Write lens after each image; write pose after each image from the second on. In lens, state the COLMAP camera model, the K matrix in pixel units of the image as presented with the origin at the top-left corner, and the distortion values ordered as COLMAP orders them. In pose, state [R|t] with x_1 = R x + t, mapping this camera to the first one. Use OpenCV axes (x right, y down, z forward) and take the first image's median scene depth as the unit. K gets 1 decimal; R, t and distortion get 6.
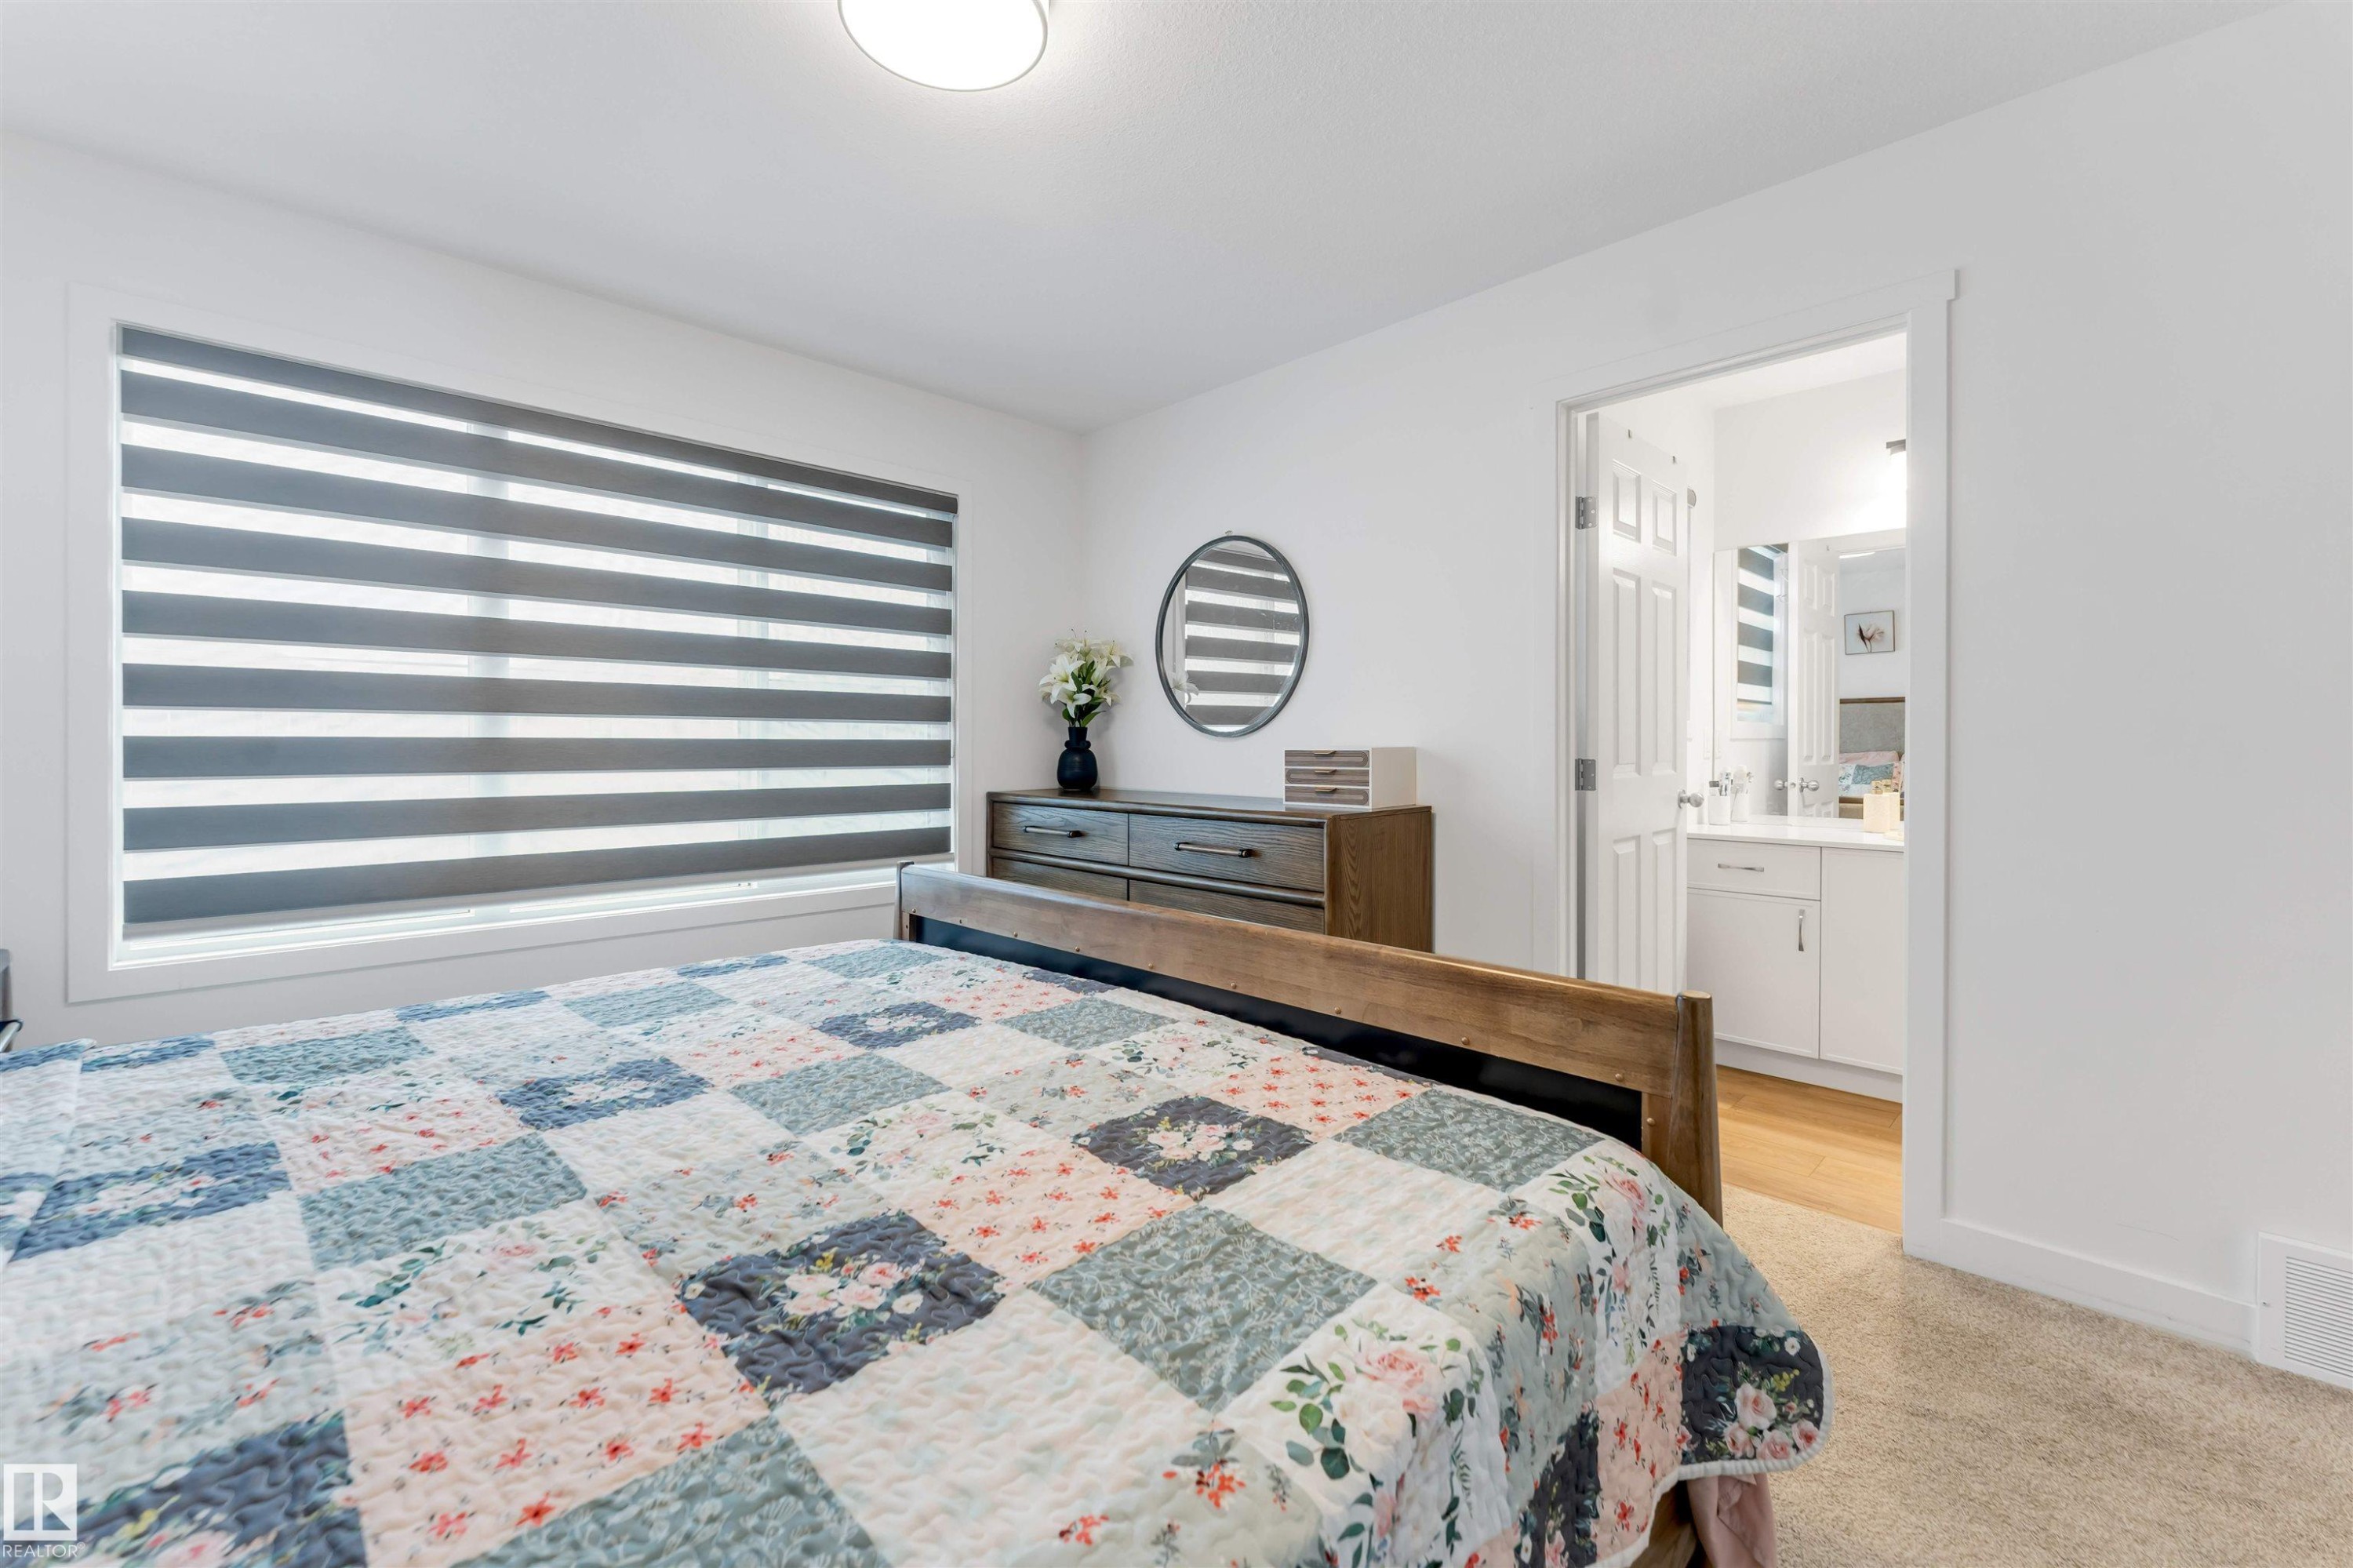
lens RADIAL K [[962.5, 0, 1157.5], [0, 962.5, 774.0], [0, 0, 1]] dist [0.000743, -0.002530]
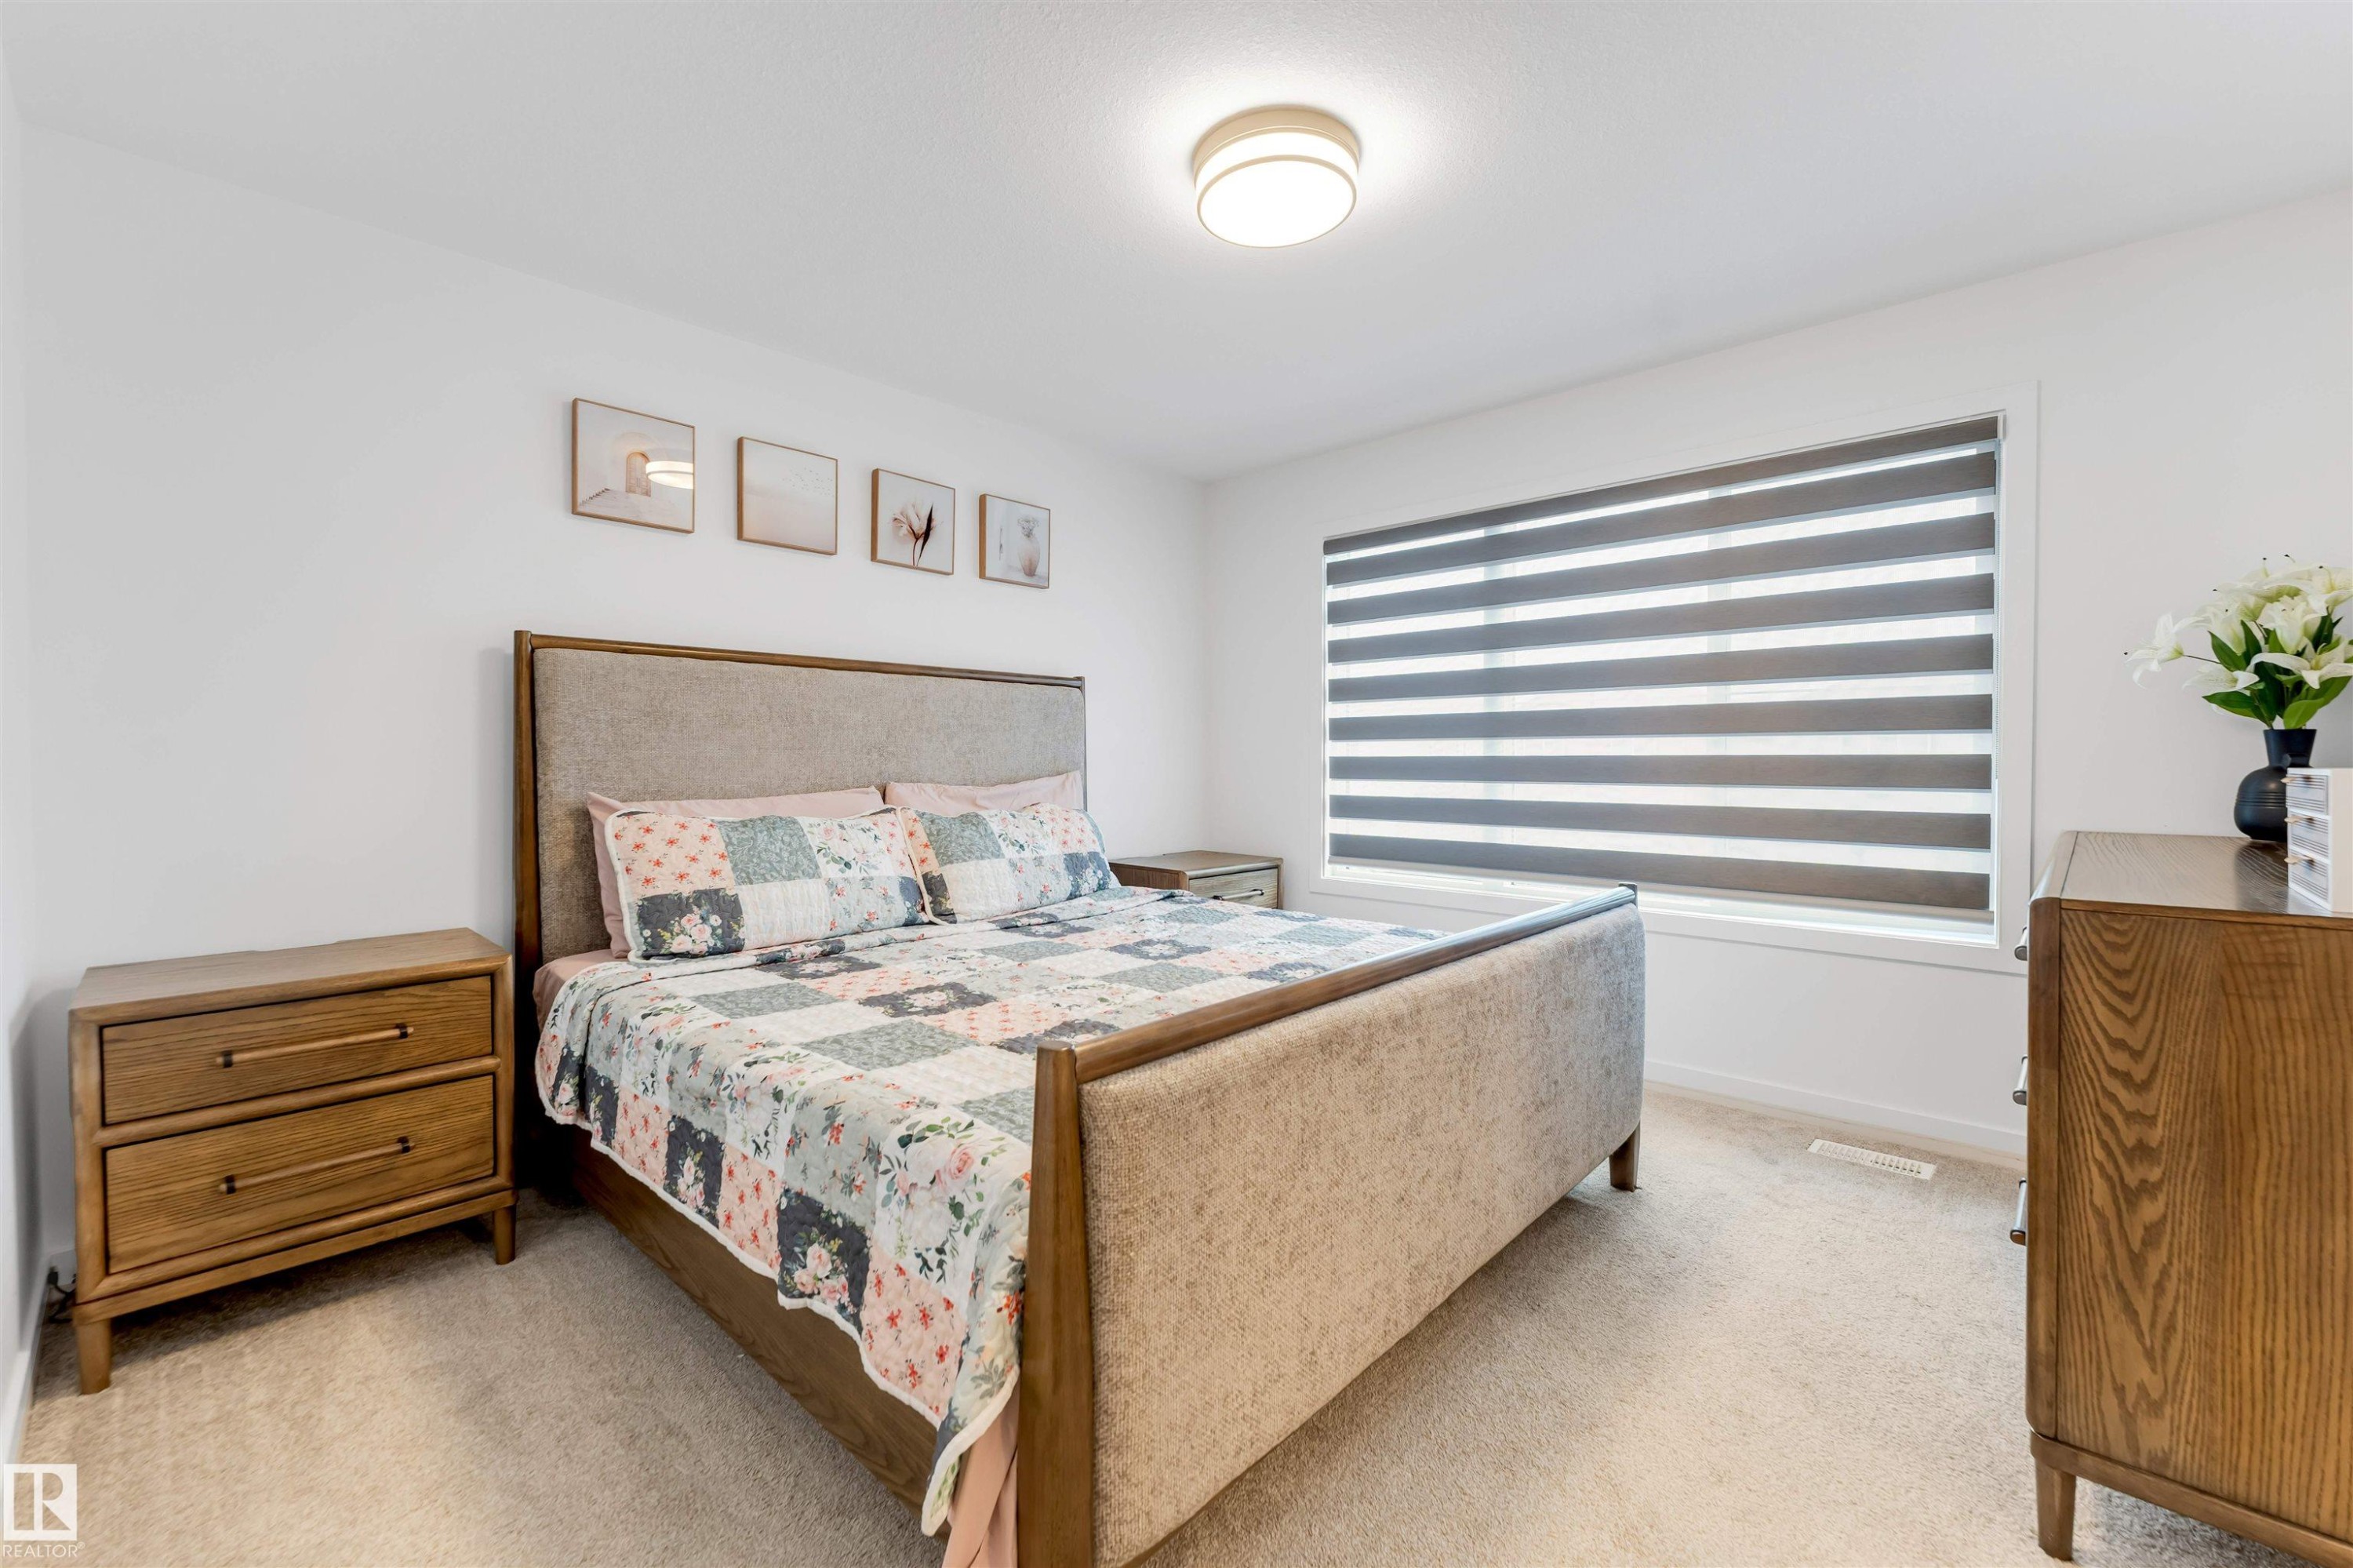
lens RADIAL K [[962.5, 0, 1157.5], [0, 962.5, 774.0], [0, 0, 1]] dist [0.000743, -0.002530]
pose [[0.044512, 0.013818, -0.998913, 1.028534], [-0.031281, 0.999433, 0.012431, -0.021677], [0.998519, 0.030694, 0.044919, 0.745682]]
